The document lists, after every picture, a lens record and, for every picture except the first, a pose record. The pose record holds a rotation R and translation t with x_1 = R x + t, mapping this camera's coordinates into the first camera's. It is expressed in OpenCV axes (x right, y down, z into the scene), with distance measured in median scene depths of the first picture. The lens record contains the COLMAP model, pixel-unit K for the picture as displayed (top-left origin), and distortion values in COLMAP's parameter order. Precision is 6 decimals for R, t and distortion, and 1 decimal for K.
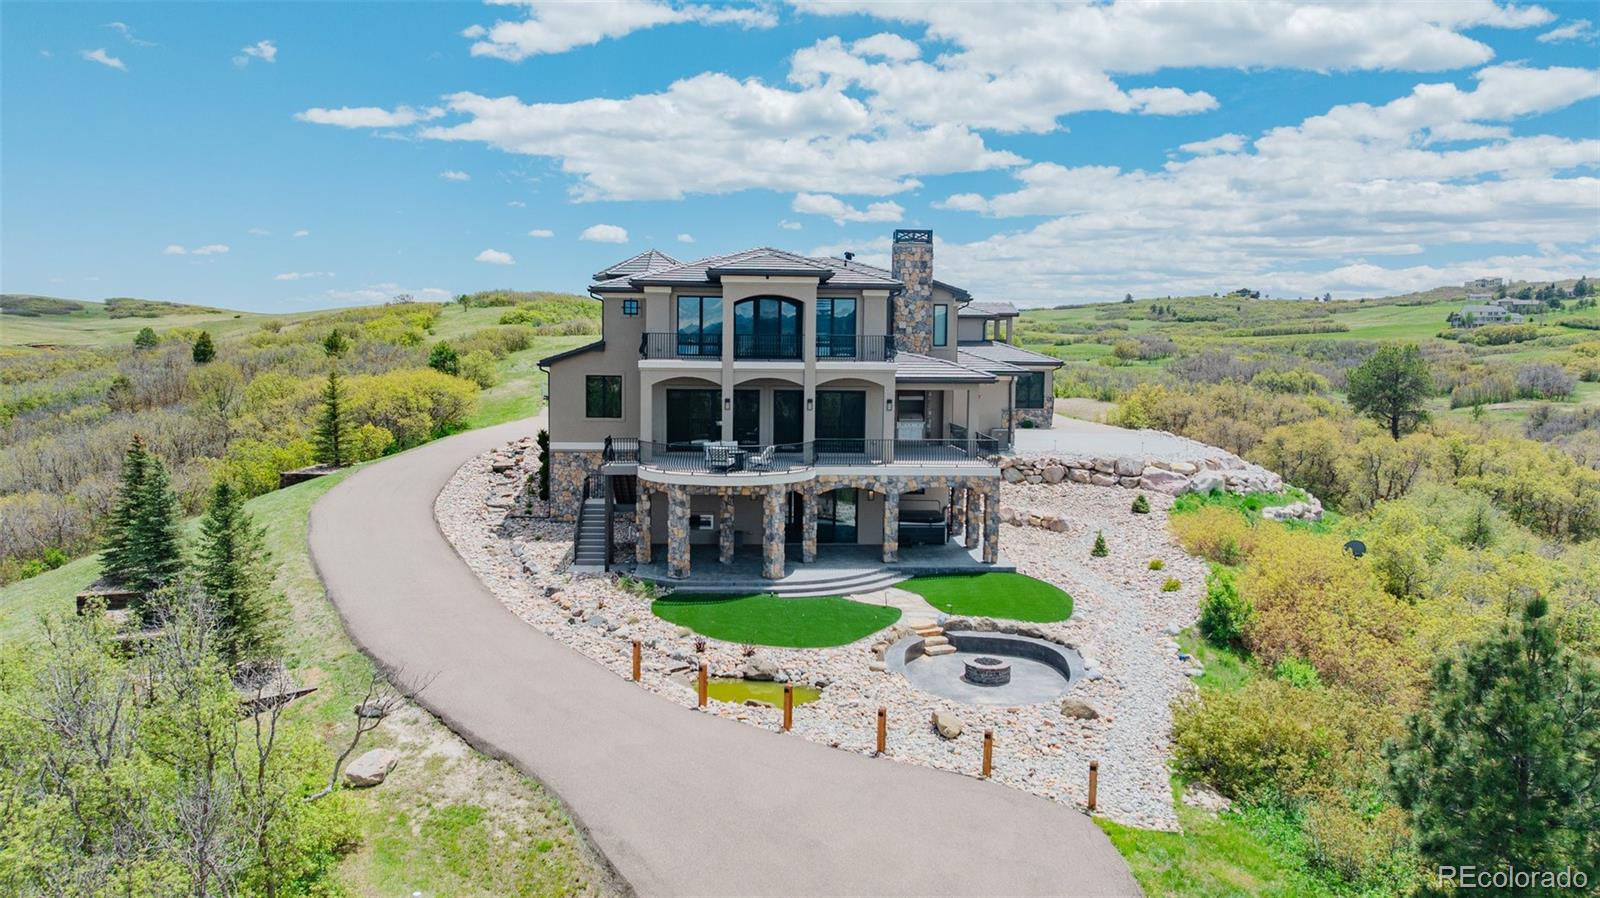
lens RADIAL K [[1128.0, 0, 812.1], [0, 1128.0, 451.3], [0, 0, 1]] dist [-0.021795, 0.018453]
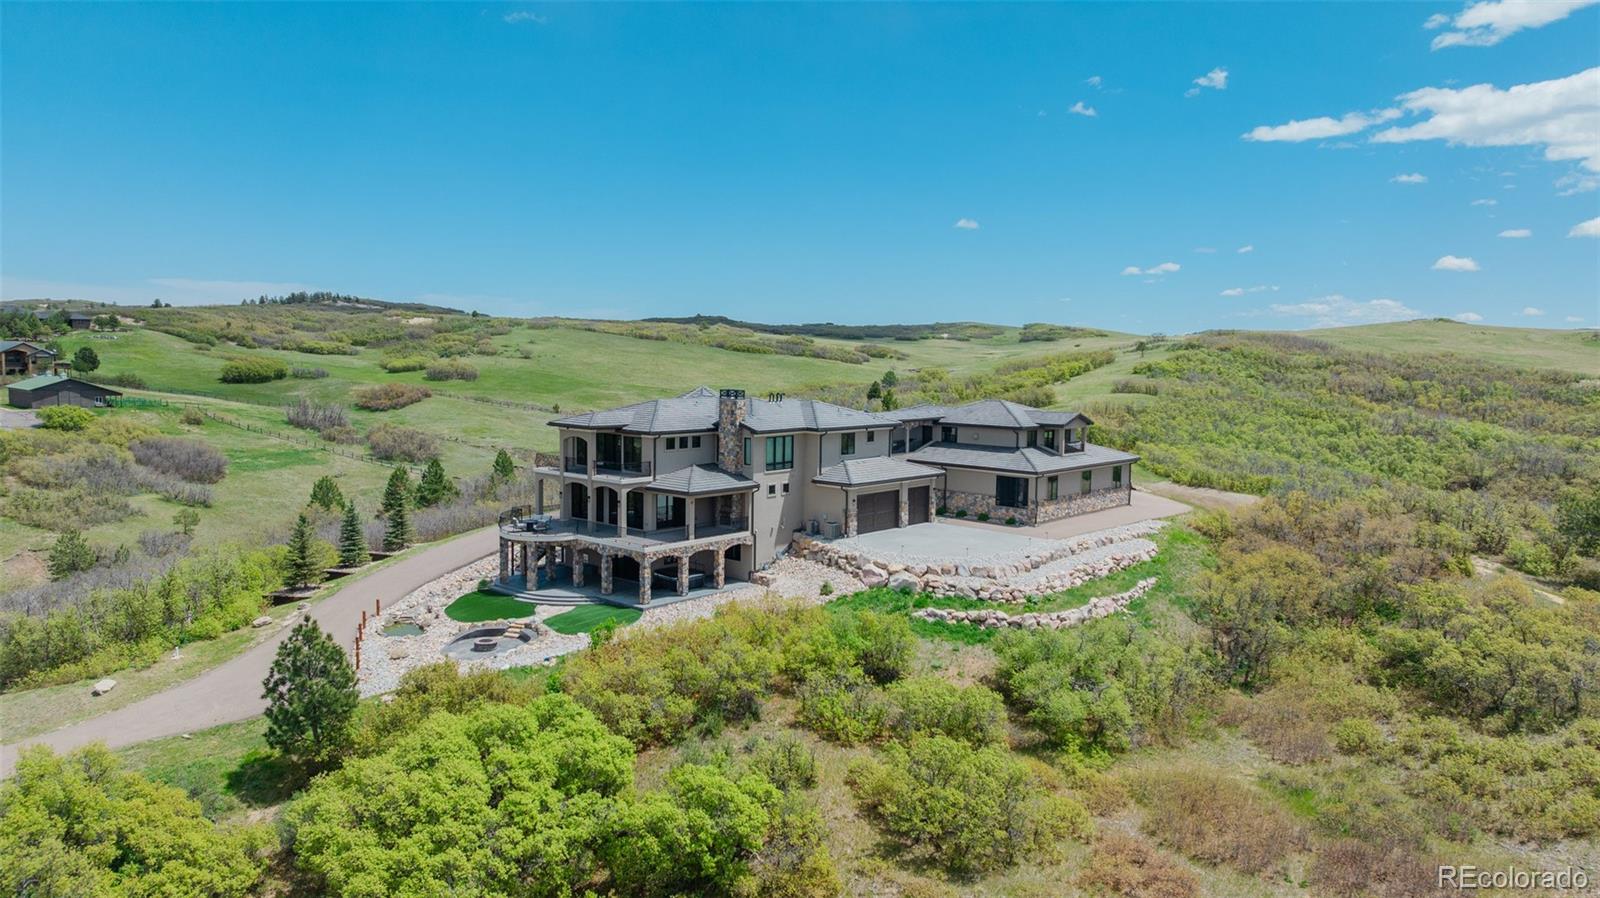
lens RADIAL K [[1128.0, 0, 803.6], [0, 1128.0, 449.5], [0, 0, 1]] dist [-0.021795, 0.018453]
pose [[0.699034, 0.064533, -0.712171, 1.258818], [-0.073760, 0.997114, 0.017954, -0.148973], [0.711275, 0.039980, 0.701776, -0.008399]]
